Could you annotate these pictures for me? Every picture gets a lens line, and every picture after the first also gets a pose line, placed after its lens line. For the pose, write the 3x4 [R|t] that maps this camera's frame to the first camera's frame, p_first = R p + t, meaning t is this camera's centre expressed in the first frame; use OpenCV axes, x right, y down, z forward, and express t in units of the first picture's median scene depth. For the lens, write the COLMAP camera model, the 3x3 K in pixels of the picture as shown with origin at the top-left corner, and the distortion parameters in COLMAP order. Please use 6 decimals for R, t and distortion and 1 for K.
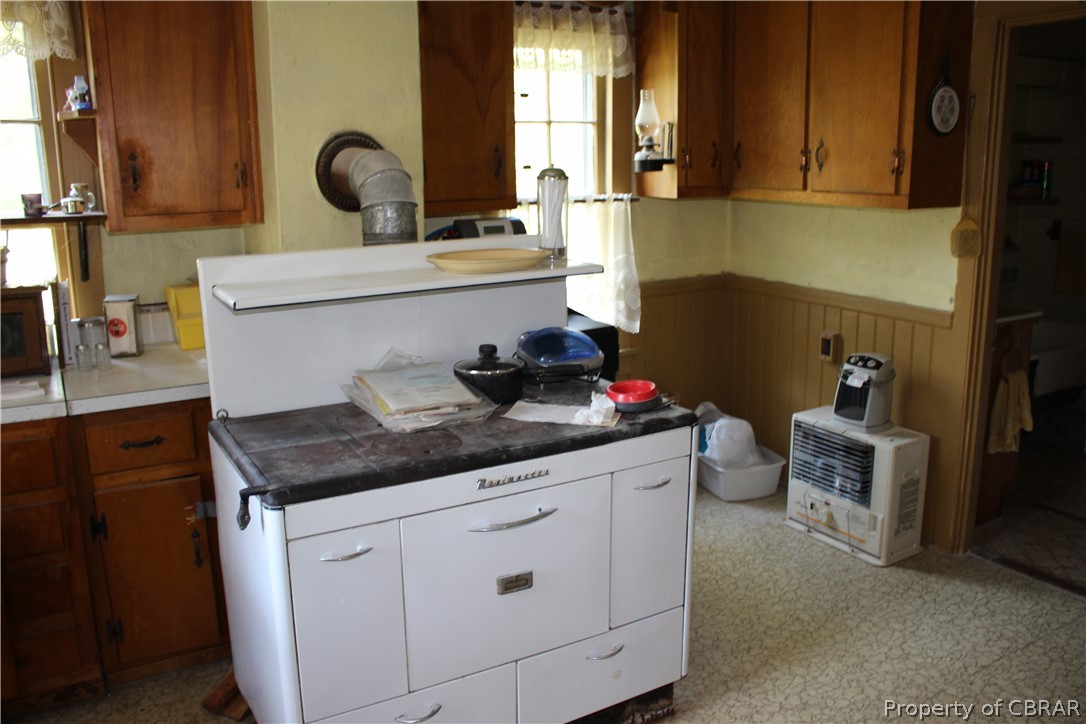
lens RADIAL K [[898.4, 0, 548.8], [0, 898.4, 364.3], [0, 0, 1]] dist [-0.154451, 0.122610]
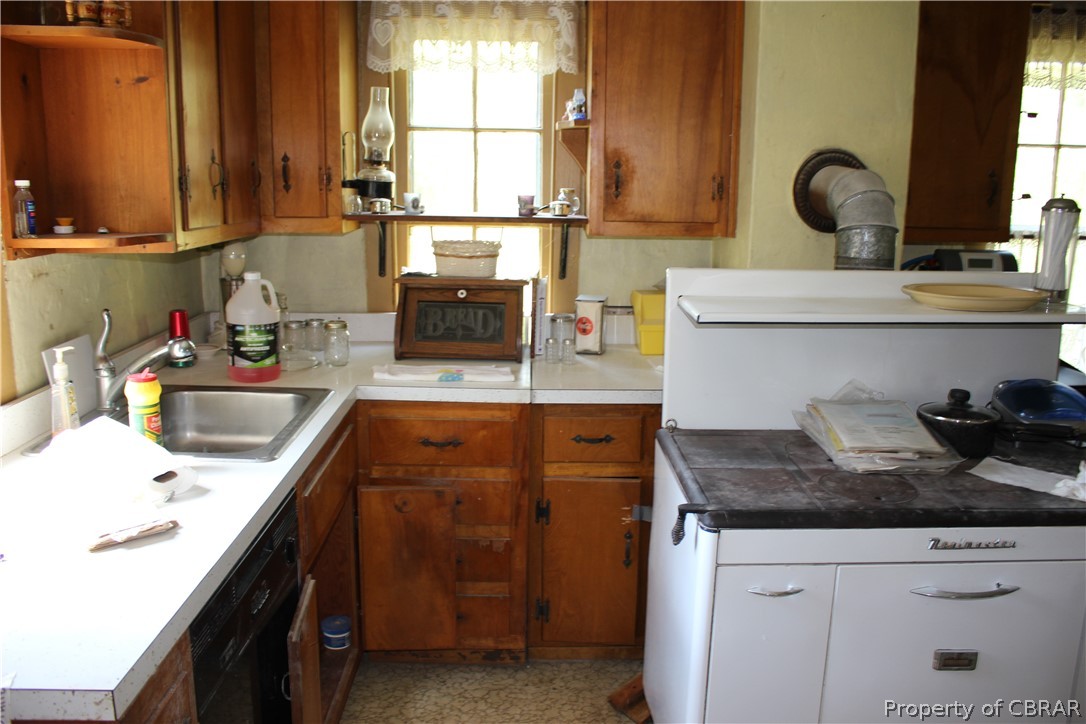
lens RADIAL K [[898.4, 0, 549.9], [0, 898.4, 364.3], [0, 0, 1]] dist [-0.154451, 0.122610]
pose [[0.873216, 0.120426, -0.472220, -0.015670], [-0.129316, 0.991508, 0.013728, -0.005556], [0.469864, 0.049078, 0.881374, 0.028581]]
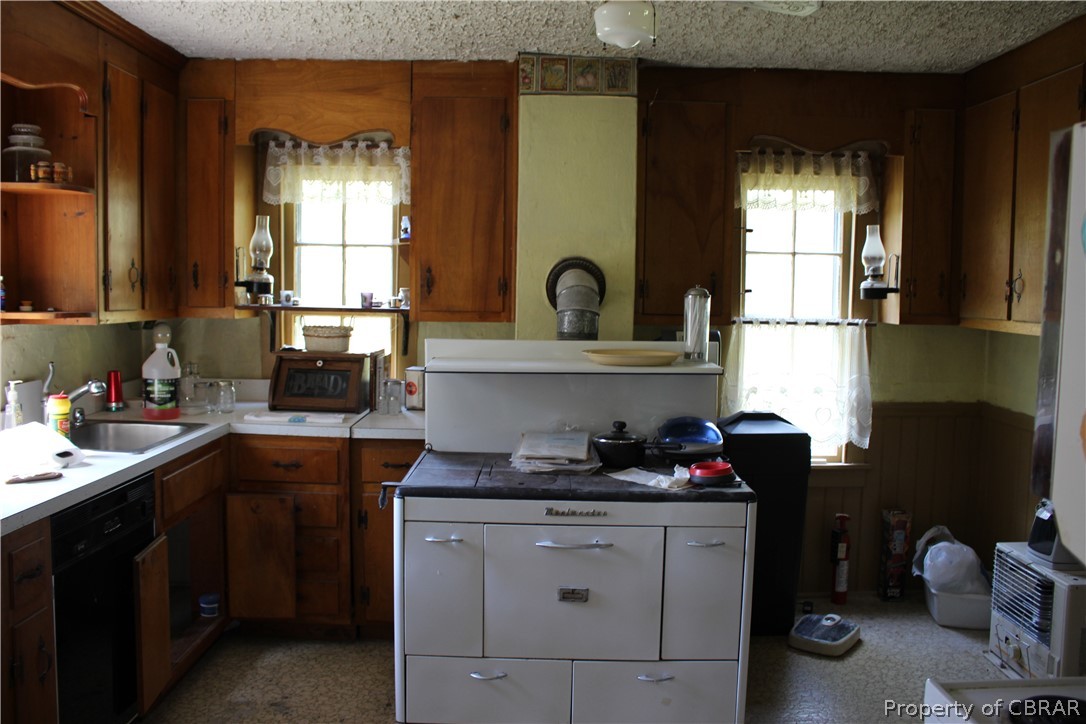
lens RADIAL K [[898.4, 0, 549.2], [0, 898.4, 368.9], [0, 0, 1]] dist [-0.154451, 0.122610]
pose [[0.858595, 0.069750, -0.507887, 0.456830], [-0.138381, 0.985459, -0.098600, 0.041348], [0.493624, 0.154940, 0.855762, -0.149199]]
